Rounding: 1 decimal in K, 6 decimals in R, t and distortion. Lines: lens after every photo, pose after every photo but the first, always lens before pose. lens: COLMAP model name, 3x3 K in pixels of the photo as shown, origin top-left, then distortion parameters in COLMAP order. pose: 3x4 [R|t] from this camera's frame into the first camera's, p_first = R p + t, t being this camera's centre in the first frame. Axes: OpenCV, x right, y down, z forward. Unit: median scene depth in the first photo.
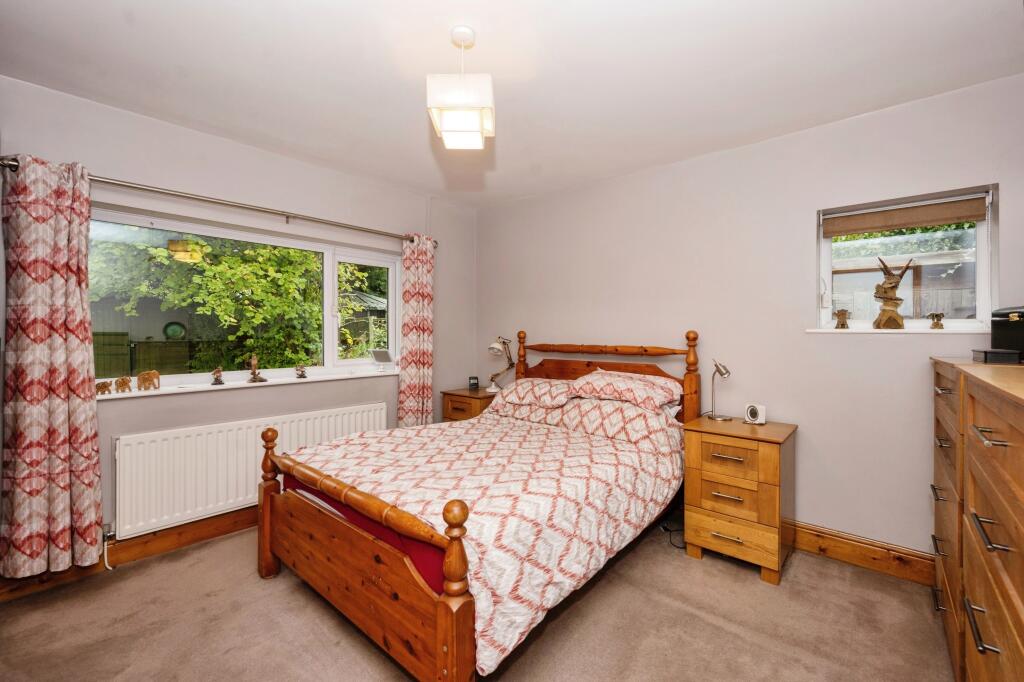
lens RADIAL K [[427.1, 0, 517.7], [0, 427.1, 337.4], [0, 0, 1]] dist [-0.001059, -0.000113]
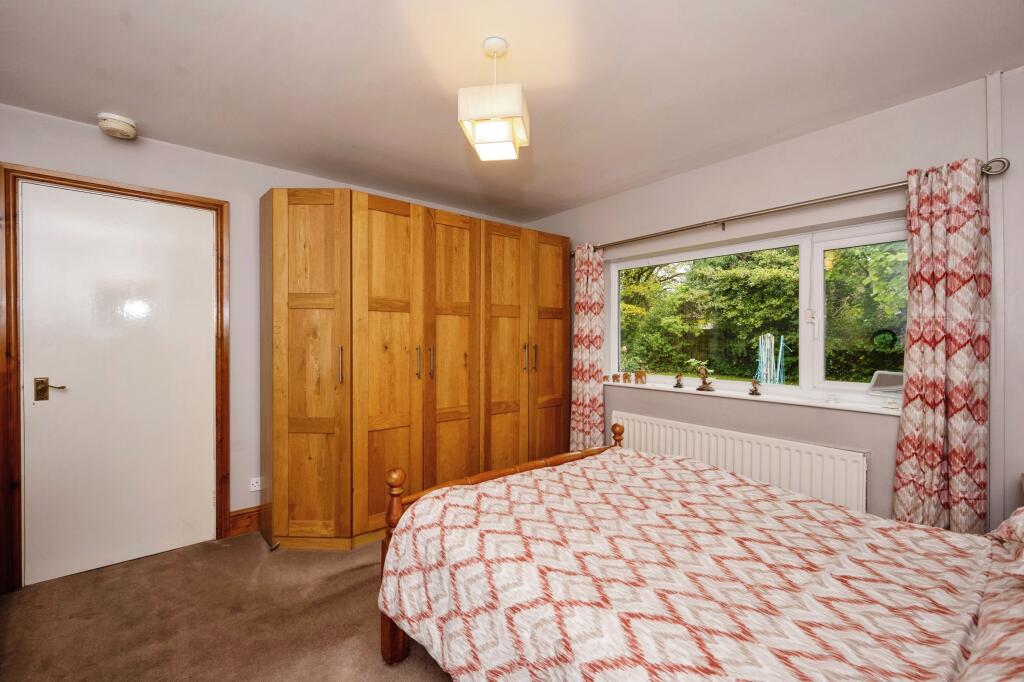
lens RADIAL K [[427.1, 0, 517.7], [0, 427.1, 337.4], [0, 0, 1]] dist [-0.001059, -0.000113]
pose [[-0.150768, 0.004169, -0.988560, 0.544363], [-0.009482, 0.999939, 0.005663, -0.030451], [0.988524, 0.010228, -0.150719, 0.775626]]
